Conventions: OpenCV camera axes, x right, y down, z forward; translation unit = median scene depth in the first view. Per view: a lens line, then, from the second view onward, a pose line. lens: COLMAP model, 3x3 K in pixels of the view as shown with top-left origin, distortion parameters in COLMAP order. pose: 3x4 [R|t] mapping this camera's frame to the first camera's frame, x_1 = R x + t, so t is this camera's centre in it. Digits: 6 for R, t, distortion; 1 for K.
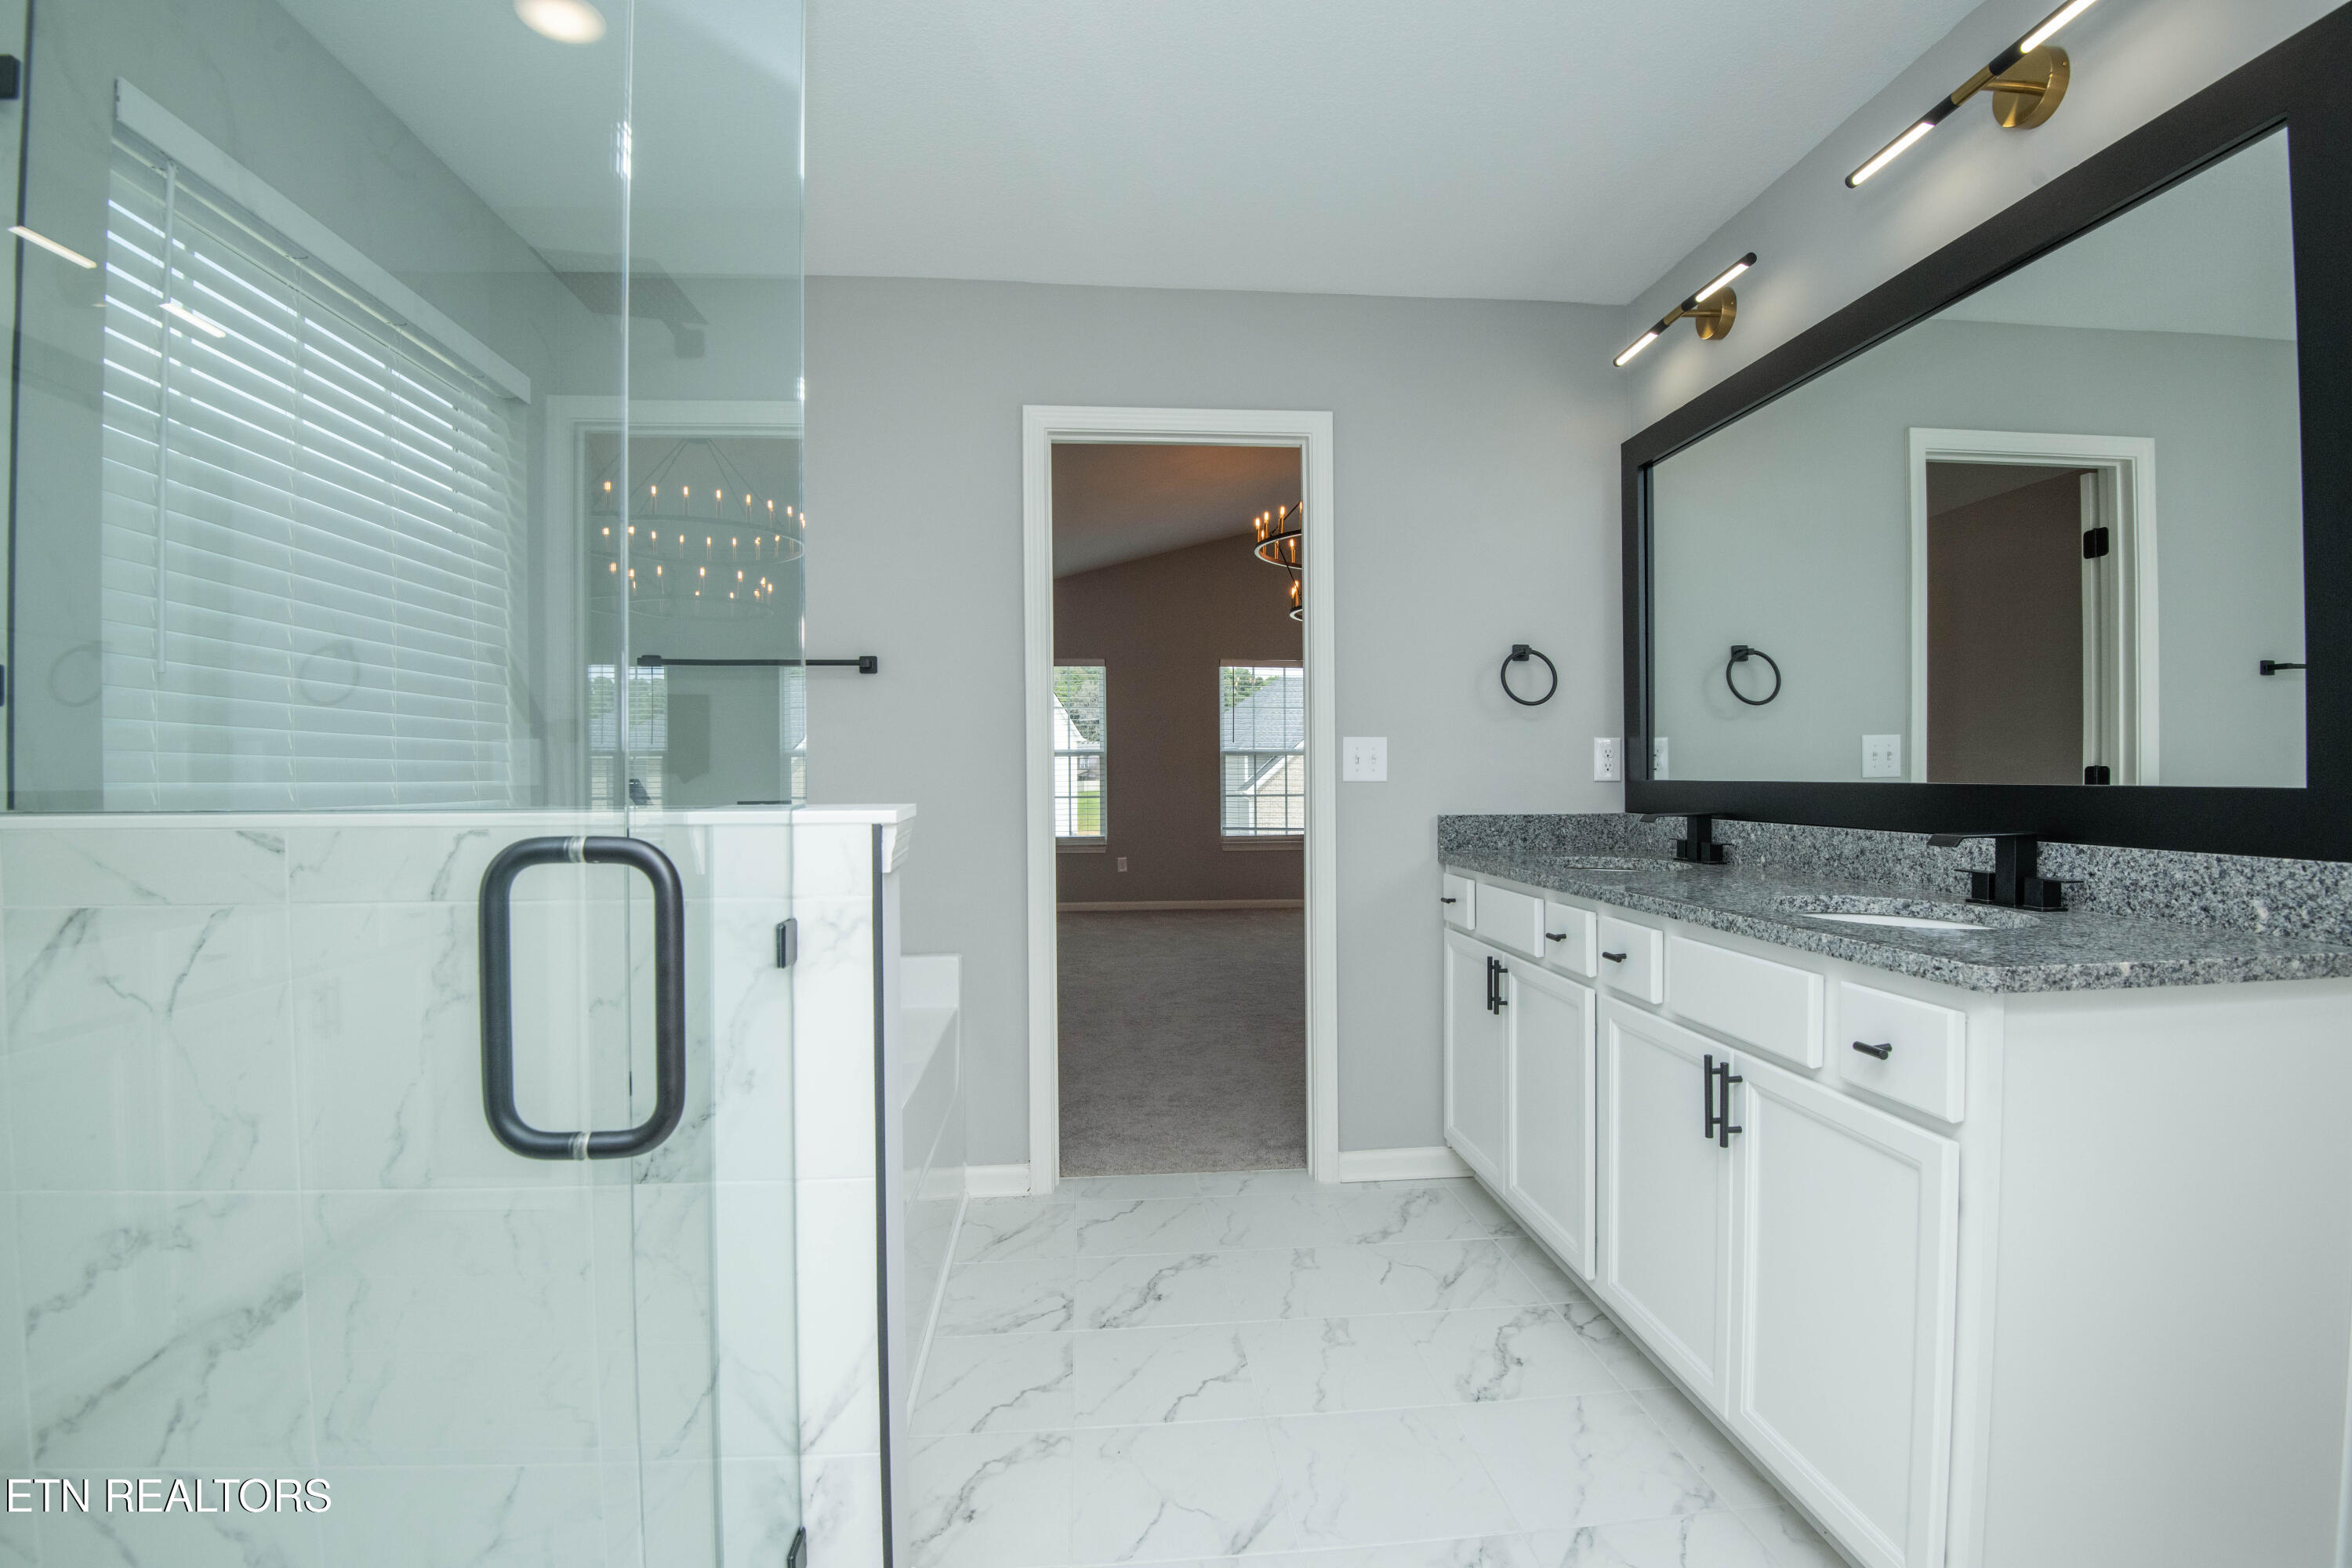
lens RADIAL K [[1085.3, 0, 1177.1], [0, 1085.3, 786.6], [0, 0, 1]] dist [-0.029301, -0.007723]
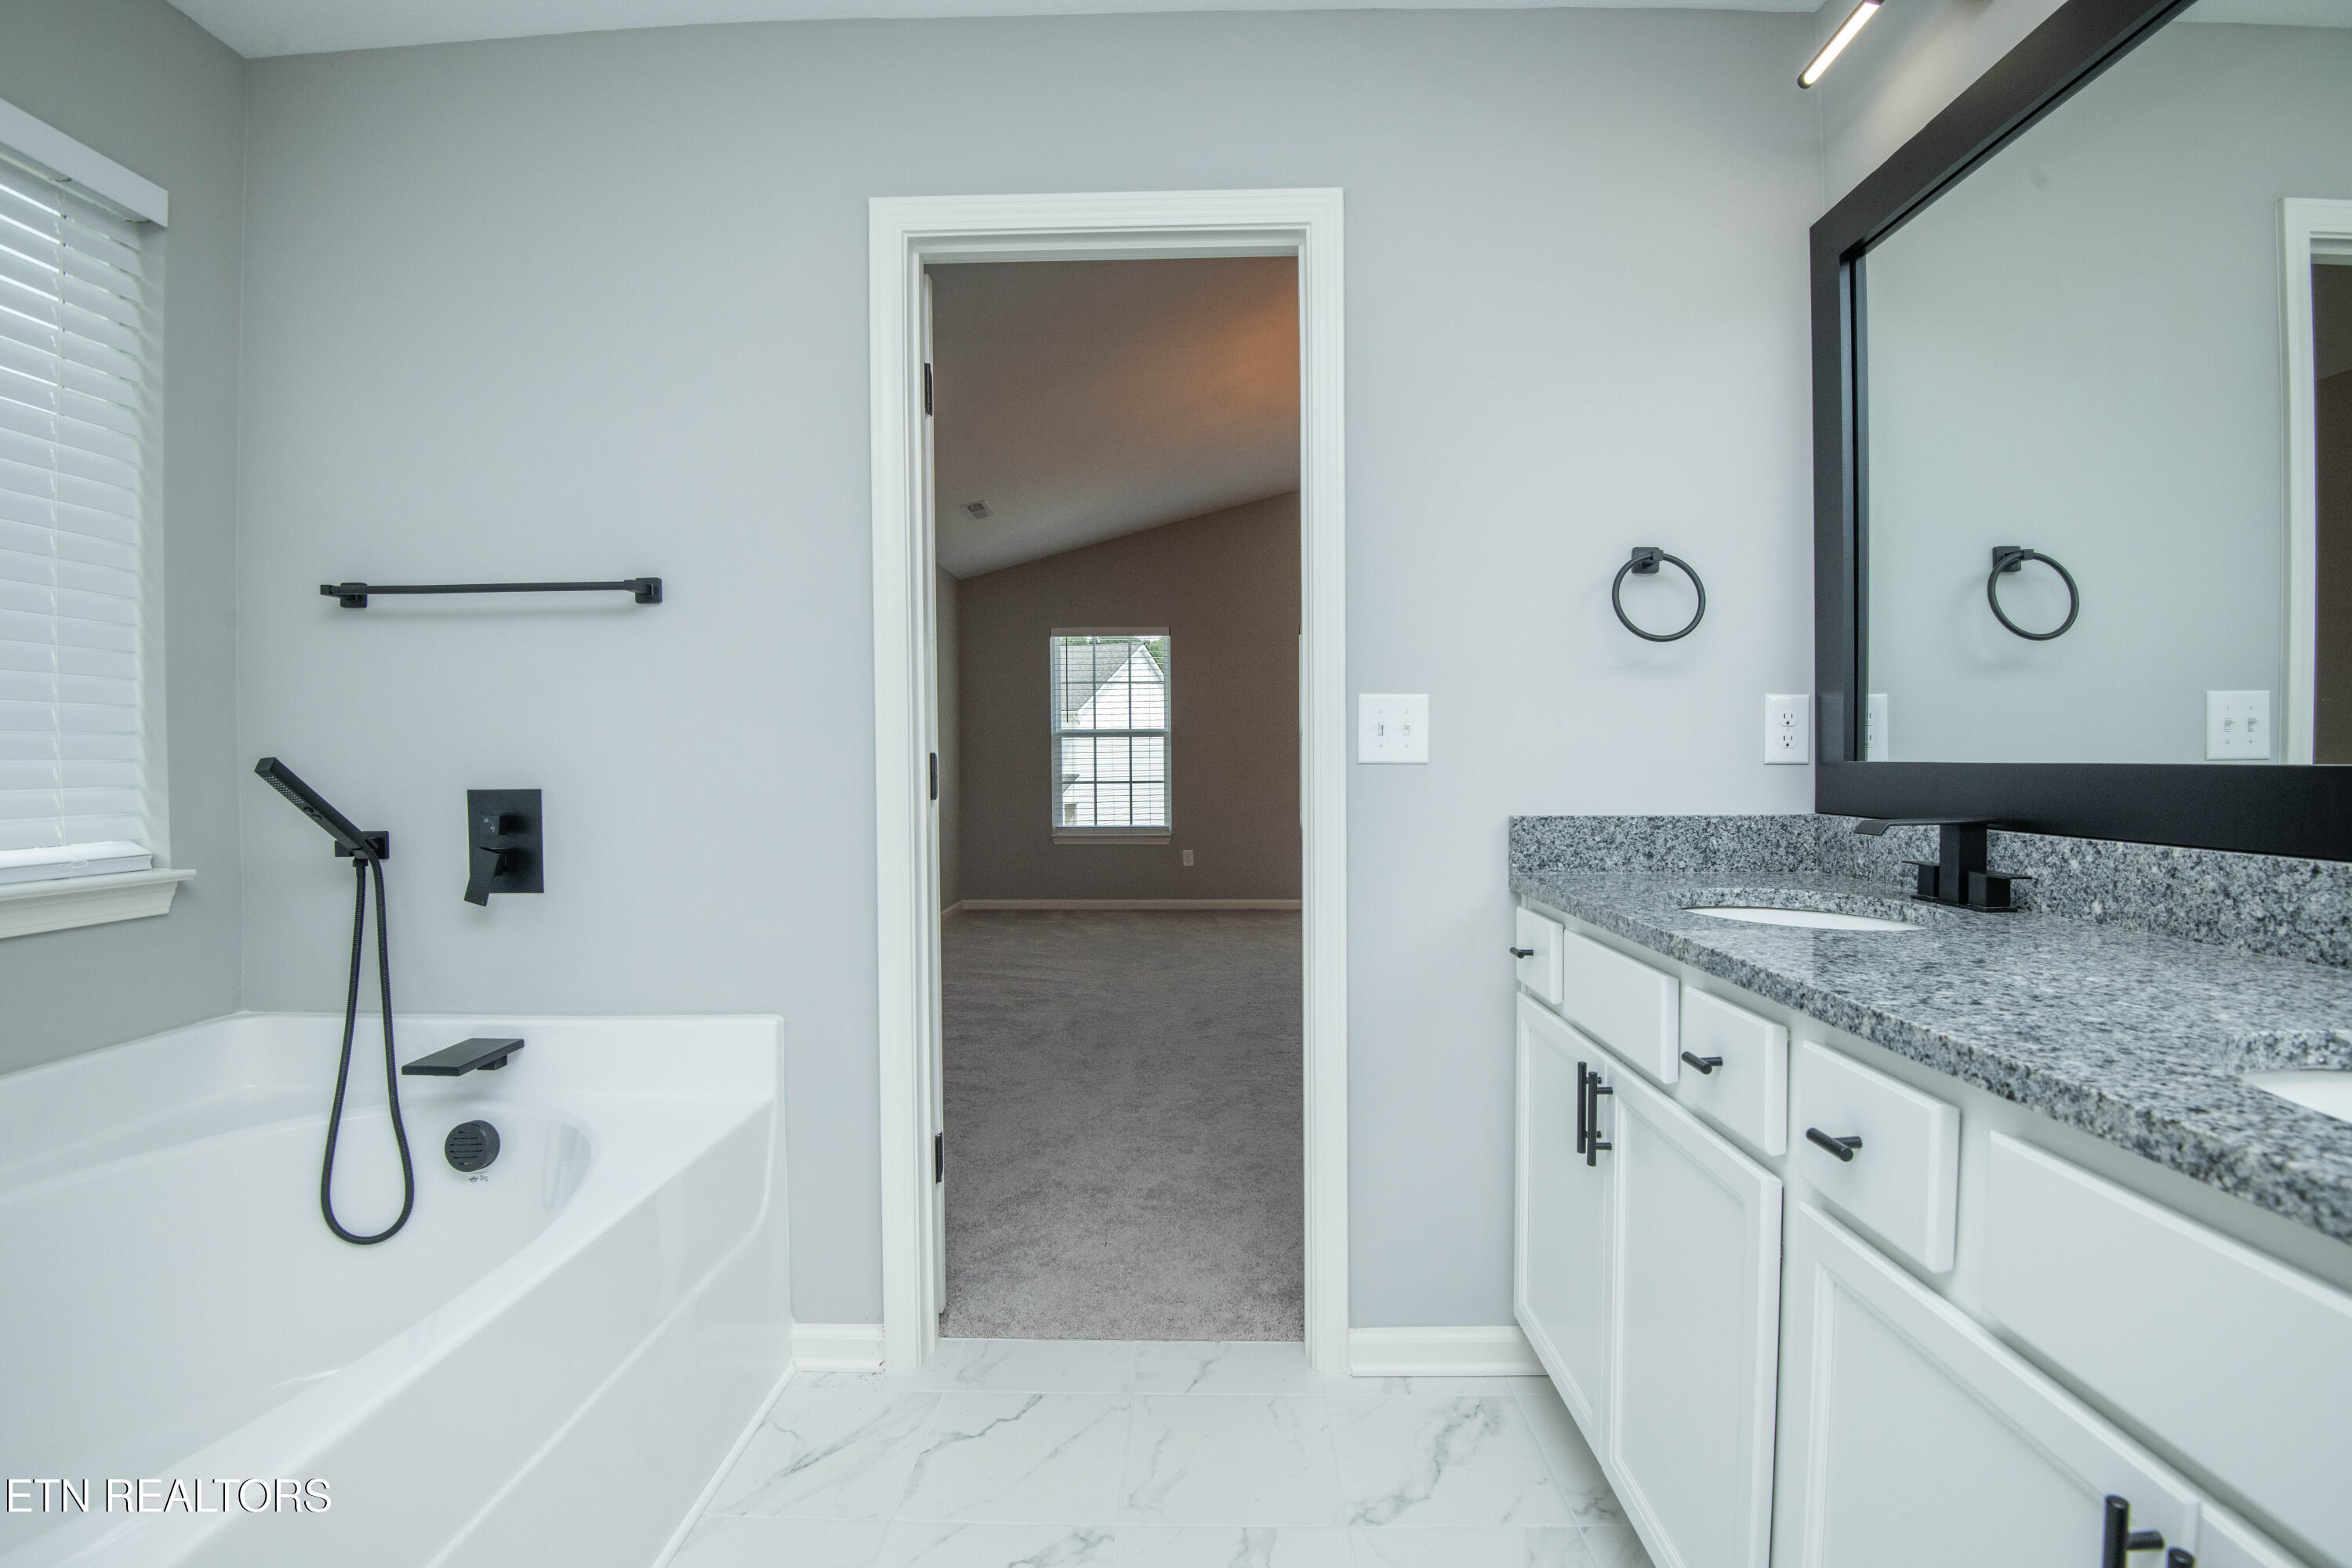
lens RADIAL K [[1085.3, 0, 1178.9], [0, 1085.3, 787.6], [0, 0, 1]] dist [-0.029301, -0.007723]
pose [[0.993888, 0.004037, -0.110317, 0.119326], [-0.002241, 0.999863, 0.016398, -0.000412], [0.110368, -0.016050, 0.993761, 0.349554]]
